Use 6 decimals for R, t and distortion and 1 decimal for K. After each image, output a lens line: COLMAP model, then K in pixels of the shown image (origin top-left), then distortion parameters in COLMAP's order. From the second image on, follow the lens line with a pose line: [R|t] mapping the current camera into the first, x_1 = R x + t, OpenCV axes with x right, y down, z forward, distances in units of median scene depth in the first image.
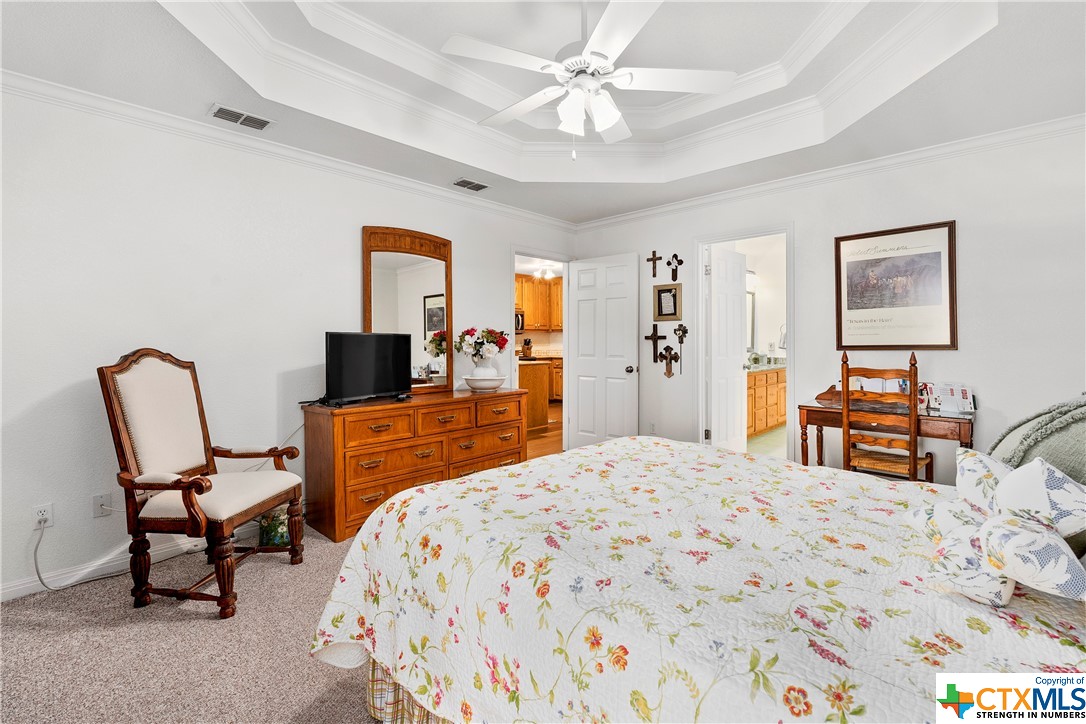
lens RADIAL K [[483.9, 0, 541.5], [0, 483.9, 344.0], [0, 0, 1]] dist [-0.002101, -0.000213]
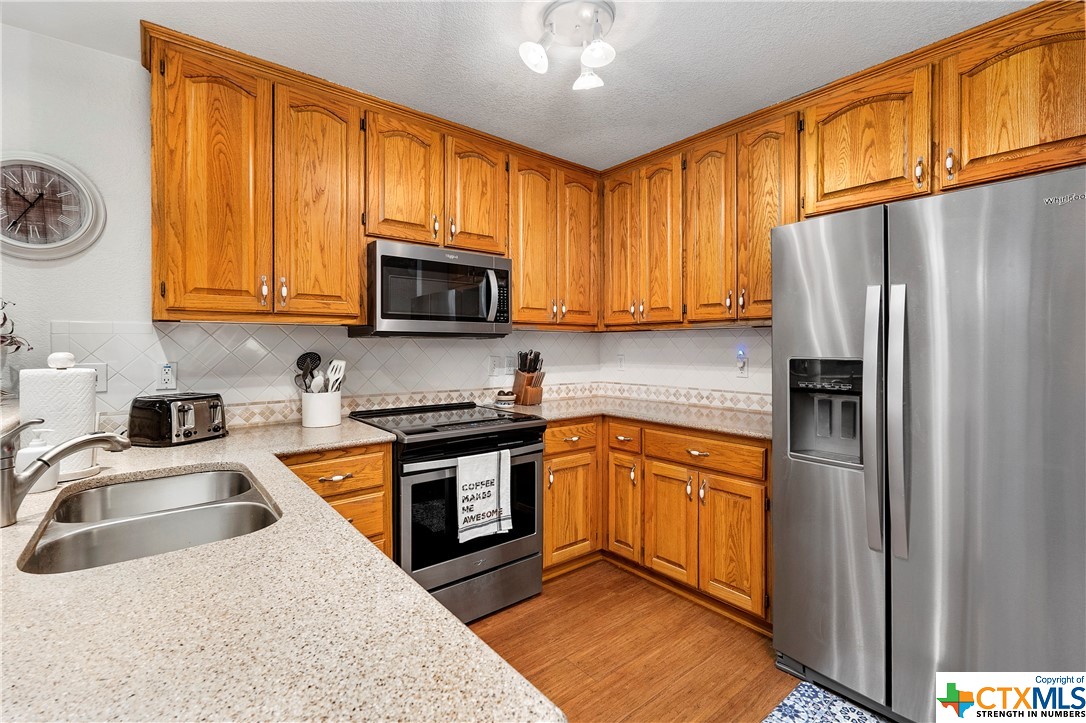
lens RADIAL K [[483.9, 0, 541.5], [0, 483.9, 343.5], [0, 0, 1]] dist [-0.002101, -0.000213]
pose [[0.993145, 0.004871, -0.116785, 0.017354], [-0.005695, 0.999961, -0.006726, -0.014189], [0.116748, 0.007345, 0.993134, 0.691988]]
